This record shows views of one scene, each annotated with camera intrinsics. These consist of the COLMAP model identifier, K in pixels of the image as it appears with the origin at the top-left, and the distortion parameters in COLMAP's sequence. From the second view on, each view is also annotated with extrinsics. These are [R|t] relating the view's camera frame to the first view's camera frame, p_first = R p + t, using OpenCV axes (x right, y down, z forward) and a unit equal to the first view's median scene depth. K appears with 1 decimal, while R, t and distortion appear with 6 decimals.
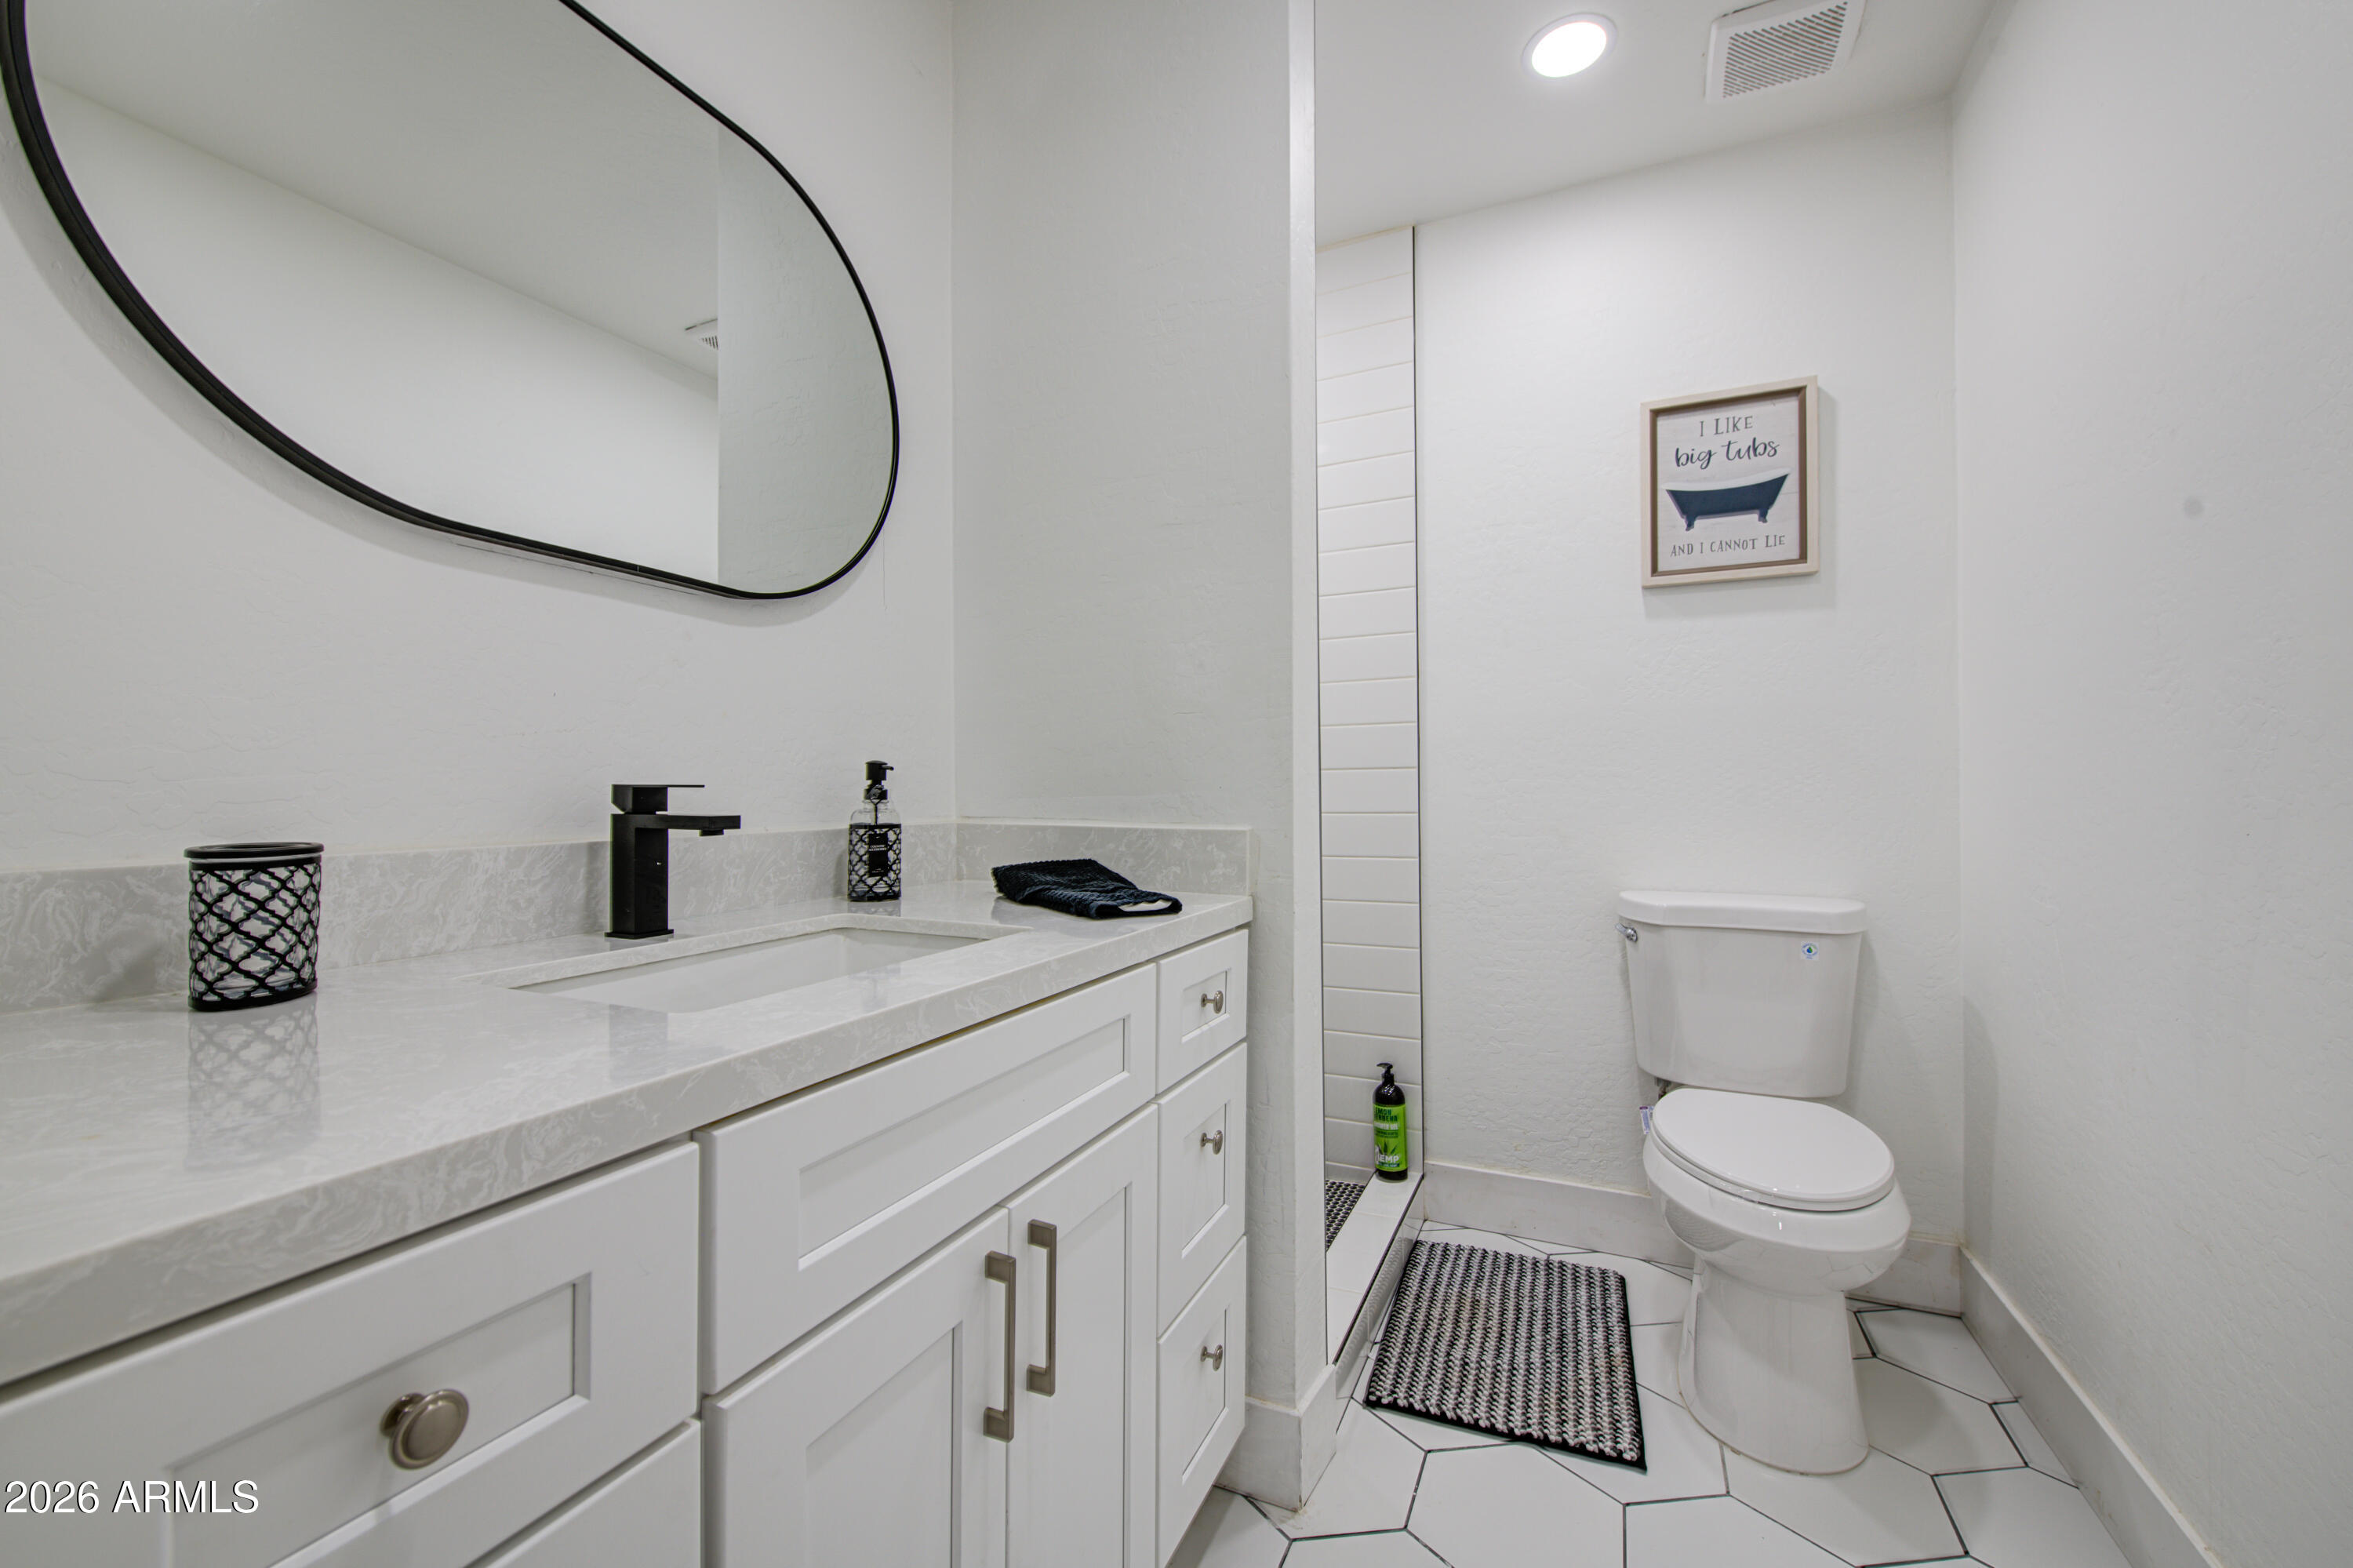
lens RADIAL K [[910.4, 0, 1177.7], [0, 910.4, 786.4], [0, 0, 1]] dist [-0.001875, -0.000194]
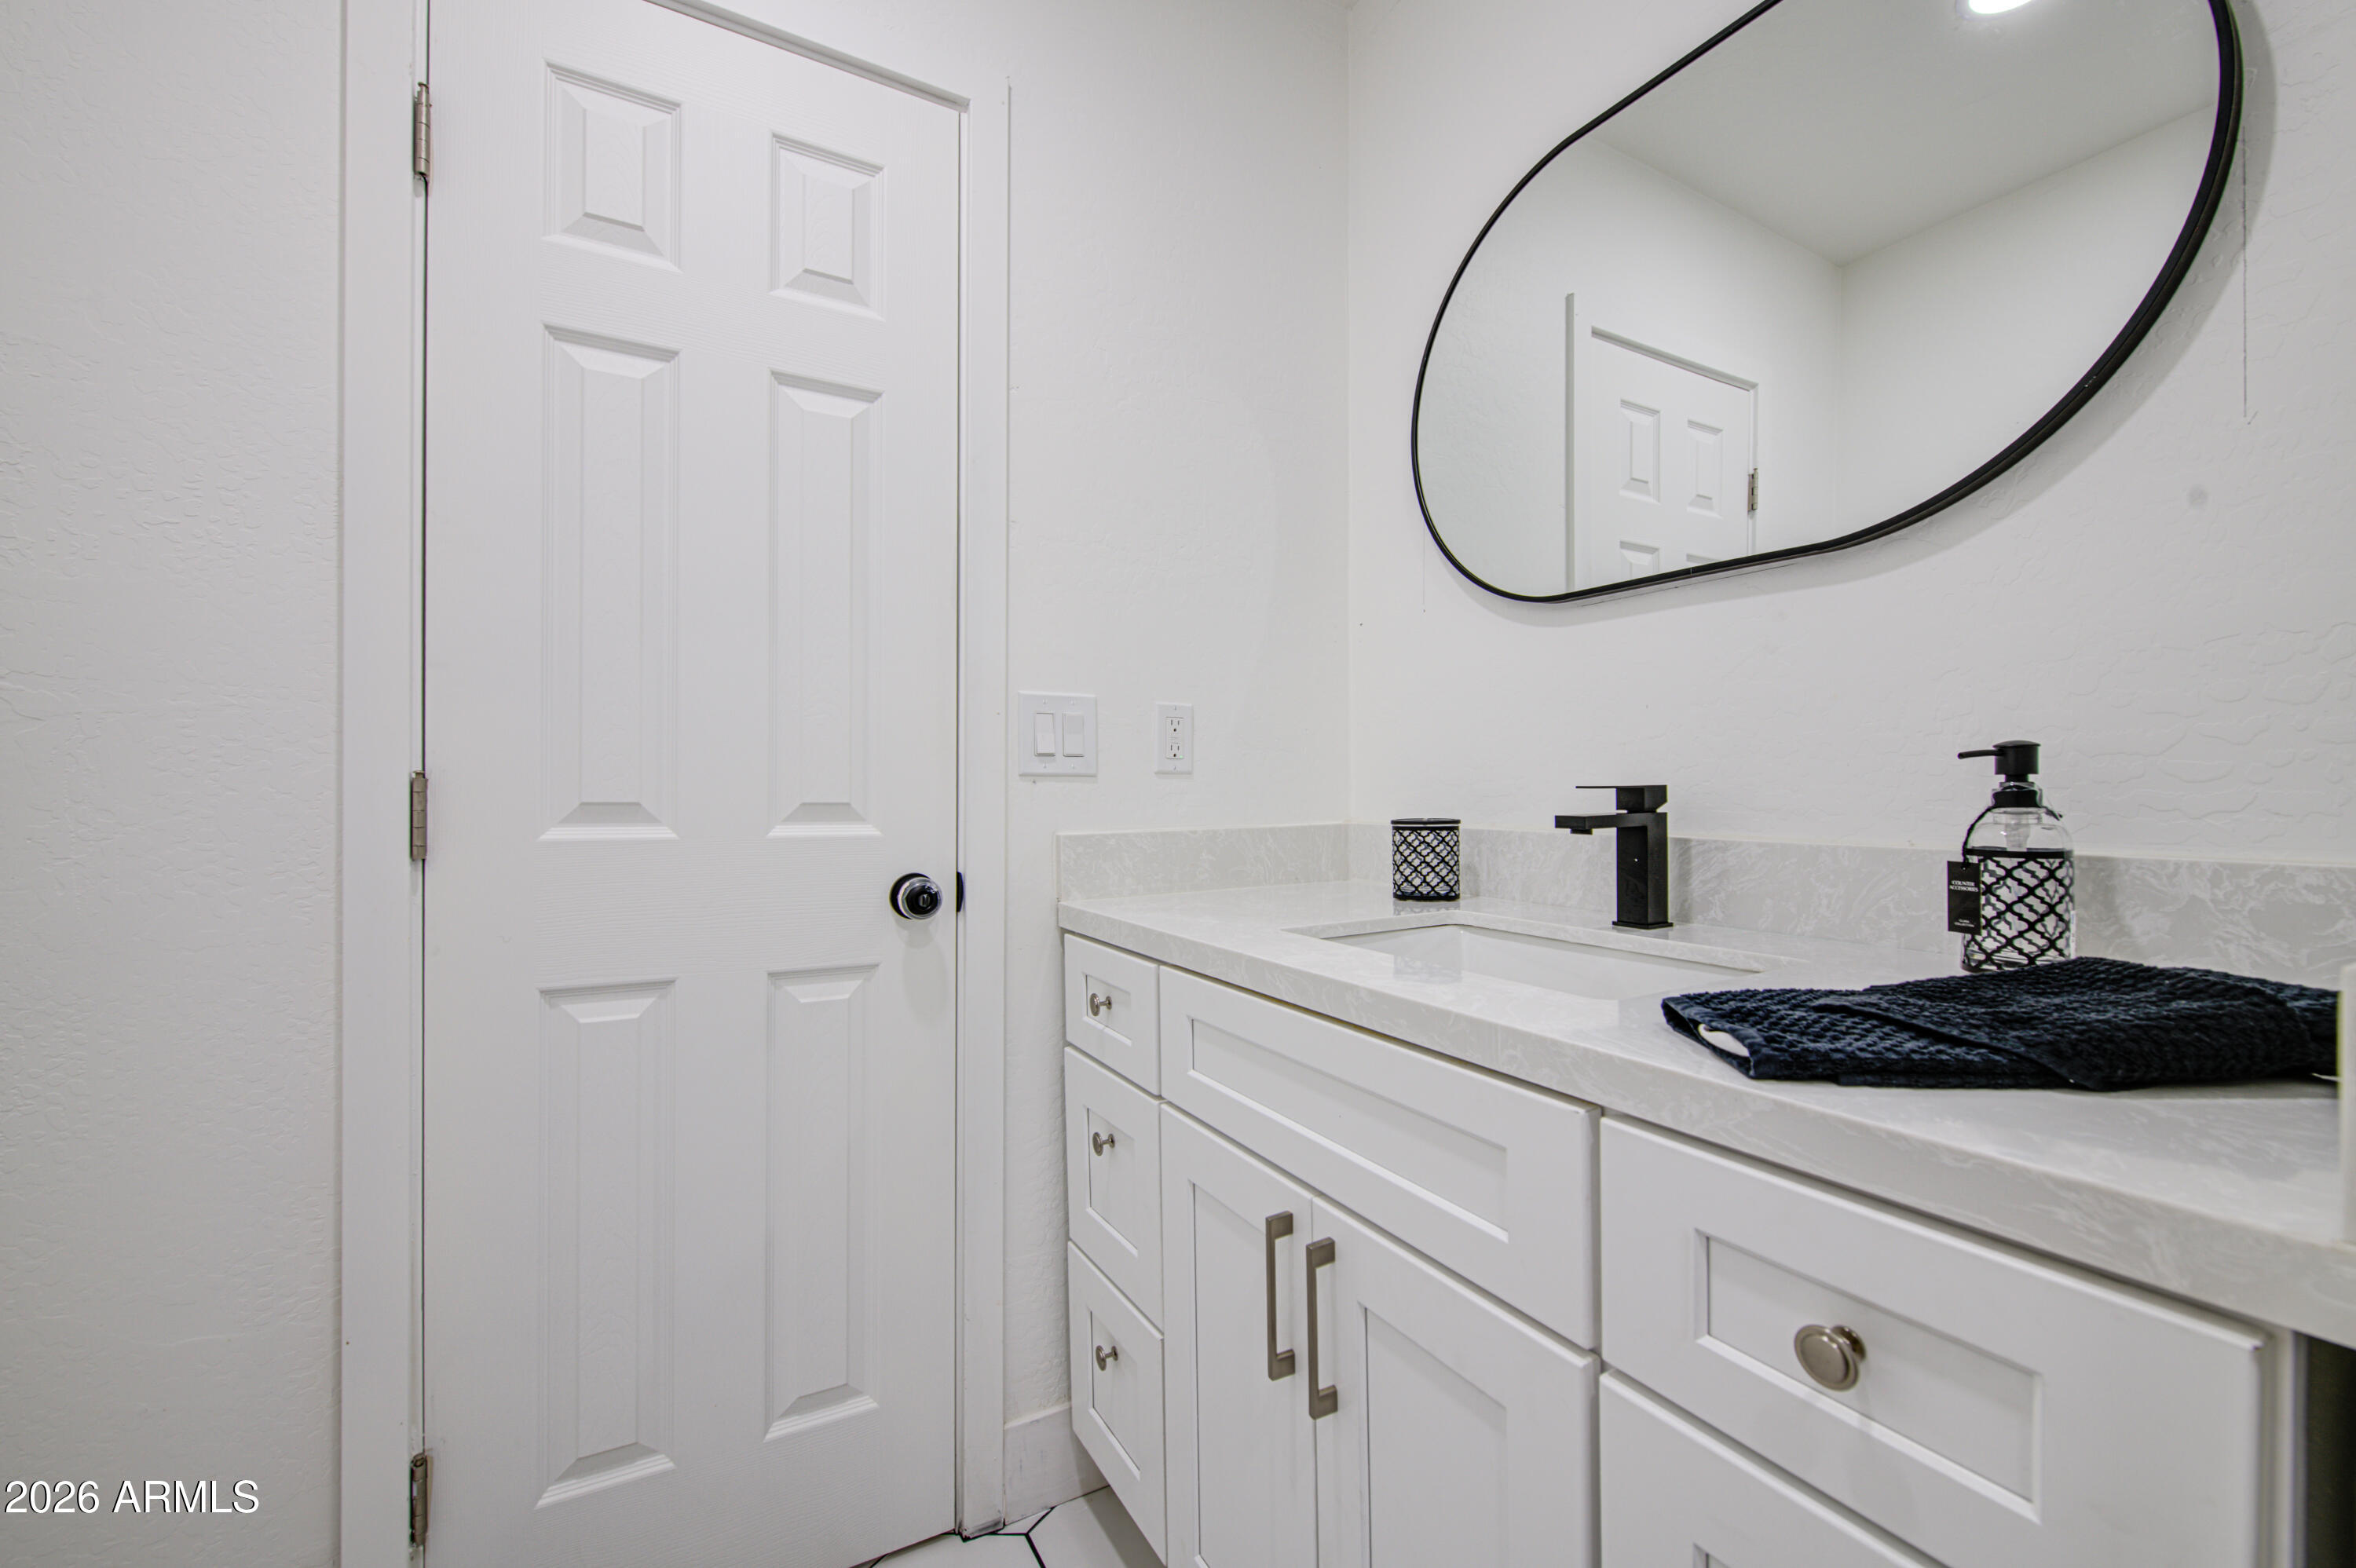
lens RADIAL K [[911.4, 0, 1179.2], [0, 911.4, 786.4], [0, 0, 1]] dist [-0.001875, -0.000194]
pose [[-0.565849, 0.008064, -0.824470, 0.602563], [0.014532, 0.999894, -0.000194, -0.008319], [0.824381, -0.012091, -0.565906, 1.166069]]
